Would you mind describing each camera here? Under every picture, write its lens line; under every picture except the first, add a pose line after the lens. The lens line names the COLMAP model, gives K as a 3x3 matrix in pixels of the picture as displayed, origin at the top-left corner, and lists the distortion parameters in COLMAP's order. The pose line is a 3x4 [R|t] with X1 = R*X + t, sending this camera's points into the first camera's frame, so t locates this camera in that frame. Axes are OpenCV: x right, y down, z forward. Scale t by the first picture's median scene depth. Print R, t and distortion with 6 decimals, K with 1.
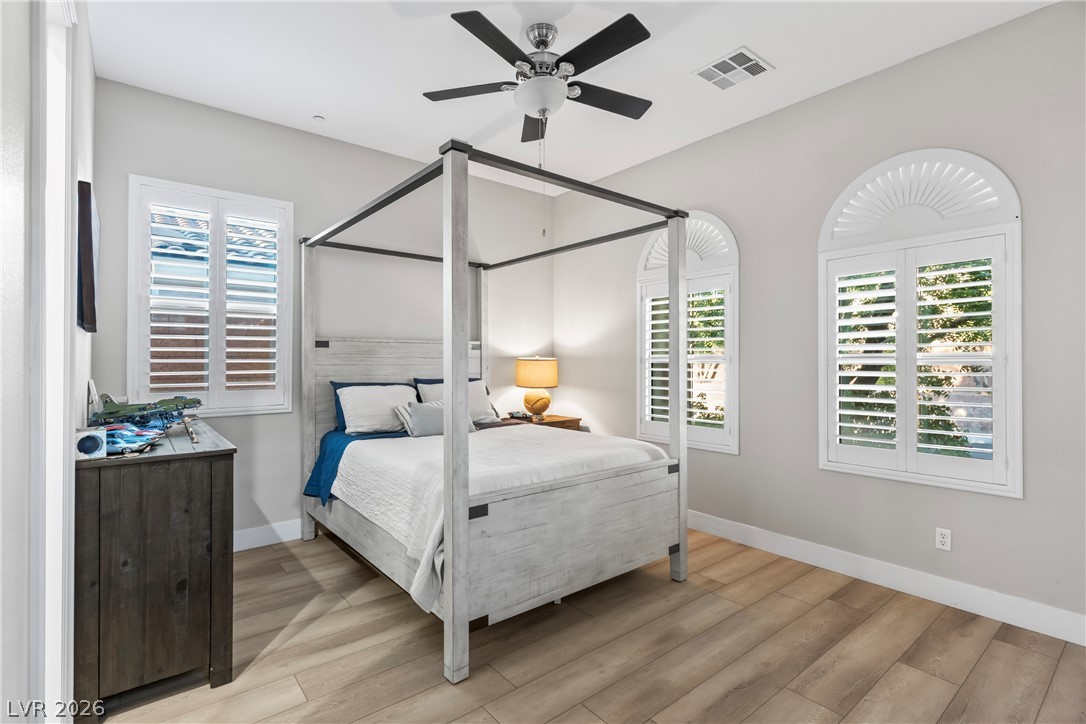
lens RADIAL K [[512.1, 0, 546.7], [0, 512.1, 359.7], [0, 0, 1]] dist [0.002671, 0.000502]
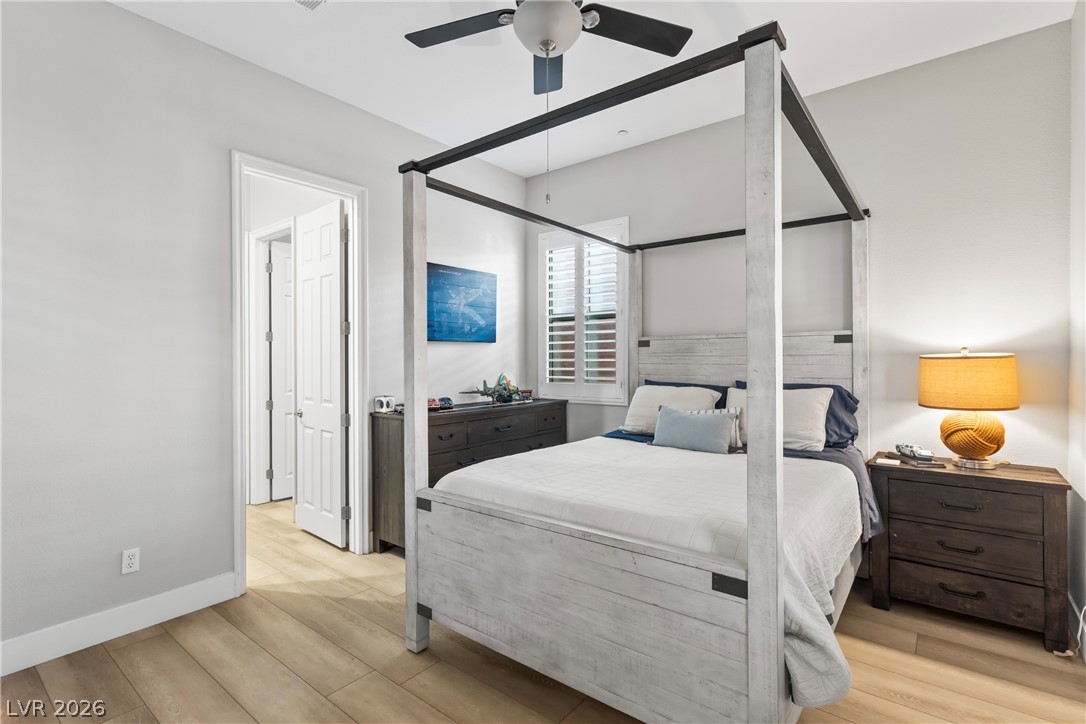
lens RADIAL K [[512.1, 0, 546.0], [0, 512.1, 361.7], [0, 0, 1]] dist [0.002671, 0.000502]
pose [[0.217878, 0.004396, -0.975966, 0.539655], [0.004500, 0.999975, 0.005508, 0.000011], [0.975966, -0.005592, 0.217853, 0.581813]]
